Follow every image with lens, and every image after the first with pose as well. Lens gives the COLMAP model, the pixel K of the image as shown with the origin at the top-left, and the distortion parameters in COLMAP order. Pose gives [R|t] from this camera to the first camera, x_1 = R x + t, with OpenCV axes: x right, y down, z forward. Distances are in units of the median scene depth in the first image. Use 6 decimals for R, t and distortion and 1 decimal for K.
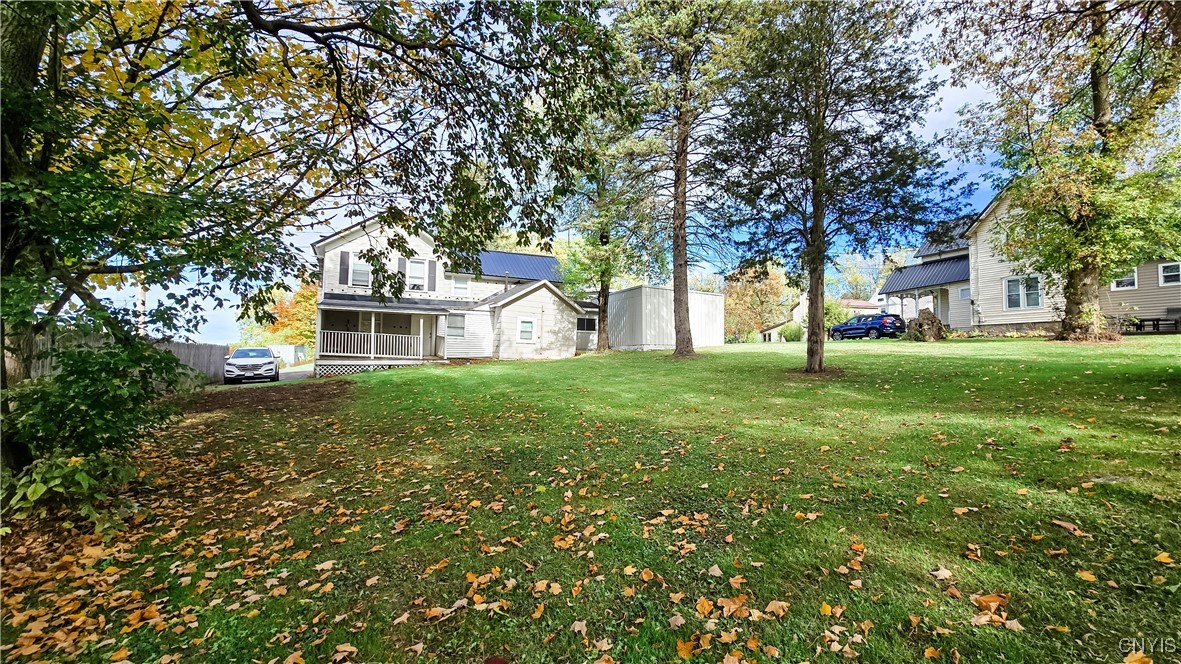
lens RADIAL K [[484.0, 0, 591.7], [0, 484.0, 335.8], [0, 0, 1]] dist [-0.000296, 0.000172]
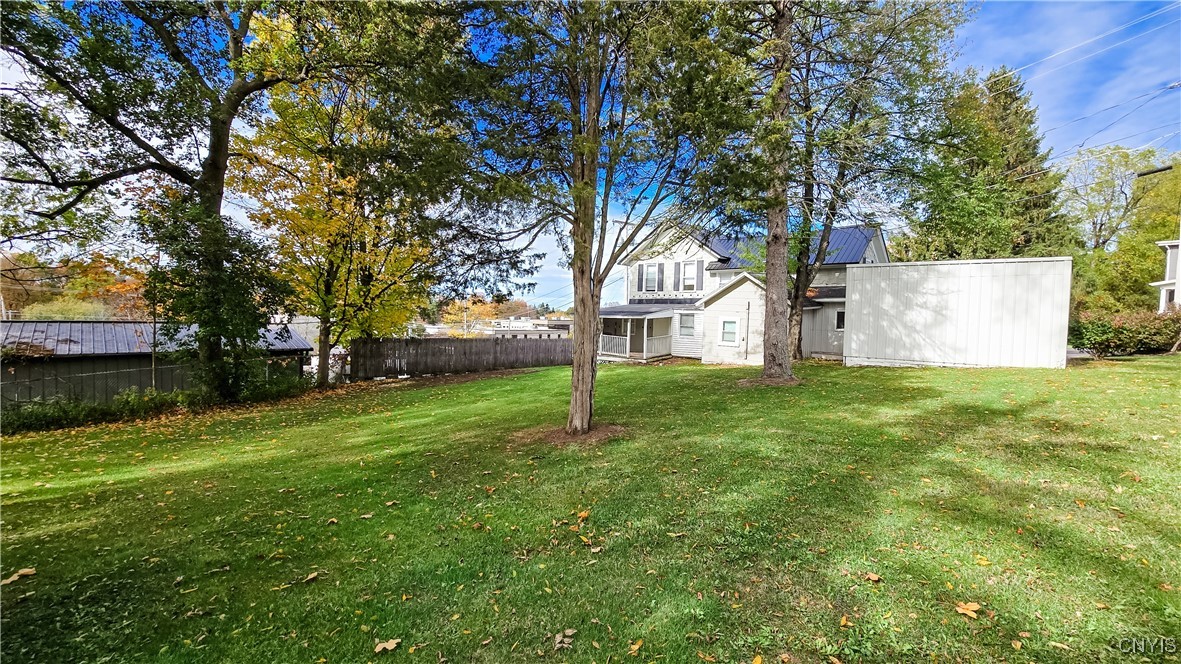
lens RADIAL K [[484.0, 0, 591.7], [0, 484.0, 335.8], [0, 0, 1]] dist [-0.000296, 0.000172]
pose [[0.343421, 0.028364, -0.938753, 0.601697], [0.025499, 0.998894, 0.039509, -0.043707], [0.938835, -0.037505, 0.342318, 0.447402]]
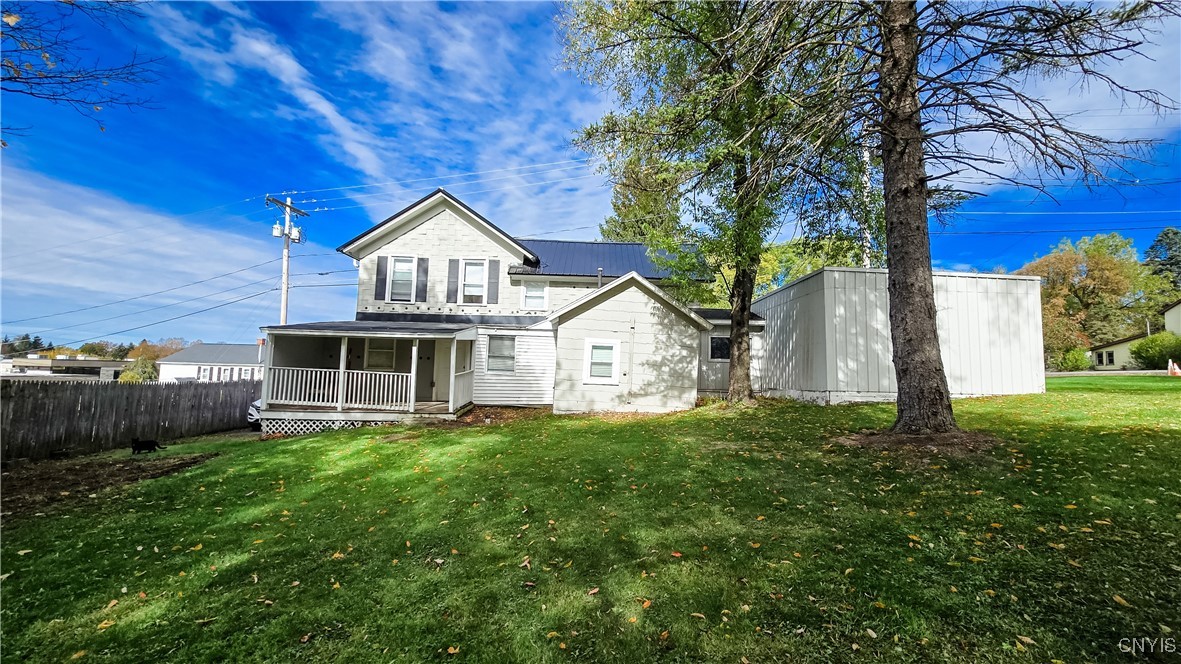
lens RADIAL K [[484.0, 0, 591.7], [0, 484.0, 335.8], [0, 0, 1]] dist [-0.000296, 0.000172]
pose [[0.900906, -0.023674, -0.433368, 0.102885], [0.006908, 0.999167, -0.040222, -0.018521], [0.433960, 0.033242, 0.900319, 0.463534]]
